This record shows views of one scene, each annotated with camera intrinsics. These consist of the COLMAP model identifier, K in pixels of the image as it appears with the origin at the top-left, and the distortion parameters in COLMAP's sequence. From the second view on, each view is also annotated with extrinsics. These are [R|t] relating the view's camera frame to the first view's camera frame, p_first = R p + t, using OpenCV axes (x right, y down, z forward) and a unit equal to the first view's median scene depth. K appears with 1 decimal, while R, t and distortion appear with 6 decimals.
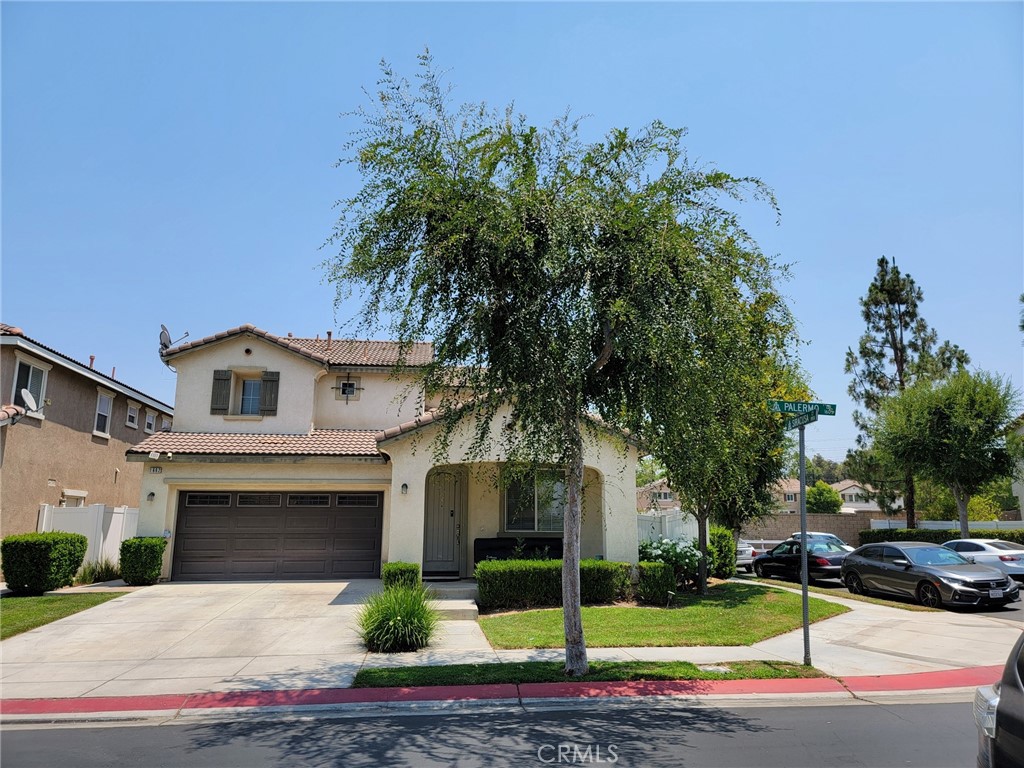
lens RADIAL K [[721.7, 0, 514.6], [0, 721.7, 388.6], [0, 0, 1]] dist [0.089985, -0.098910]
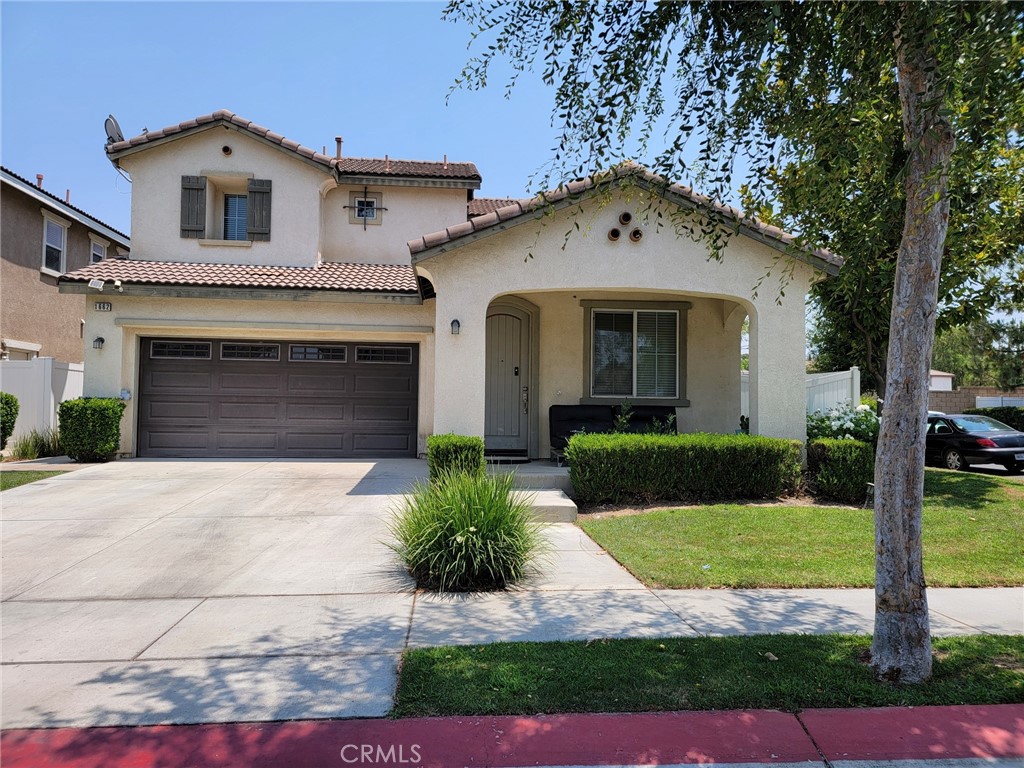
lens RADIAL K [[721.7, 0, 514.6], [0, 721.7, 388.6], [0, 0, 1]] dist [0.089985, -0.098910]
pose [[0.999594, 0.008315, -0.027263, -0.067277], [-0.003943, 0.987645, 0.156655, 0.076160], [0.028229, -0.156484, 0.987277, 0.289954]]
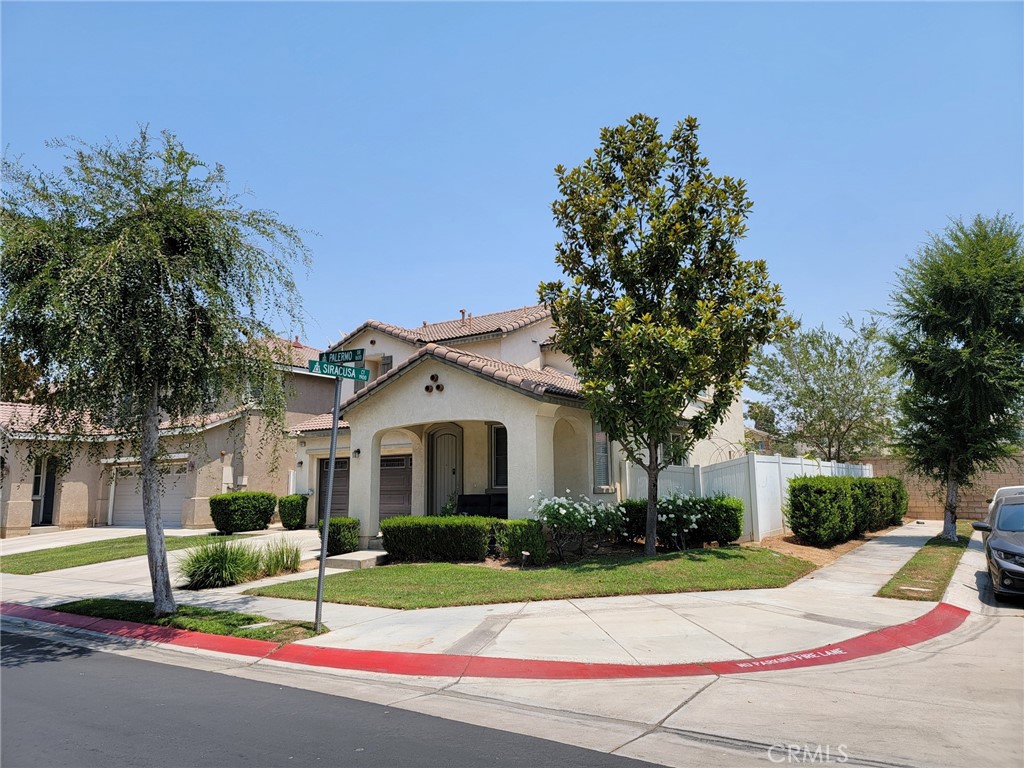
lens RADIAL K [[721.7, 0, 514.6], [0, 721.7, 388.6], [0, 0, 1]] dist [0.089985, -0.098910]
pose [[0.753143, -0.100396, -0.650151, 0.672552], [0.145624, 0.989212, 0.015940, 0.046046], [0.641536, -0.106683, 0.759638, 0.255595]]
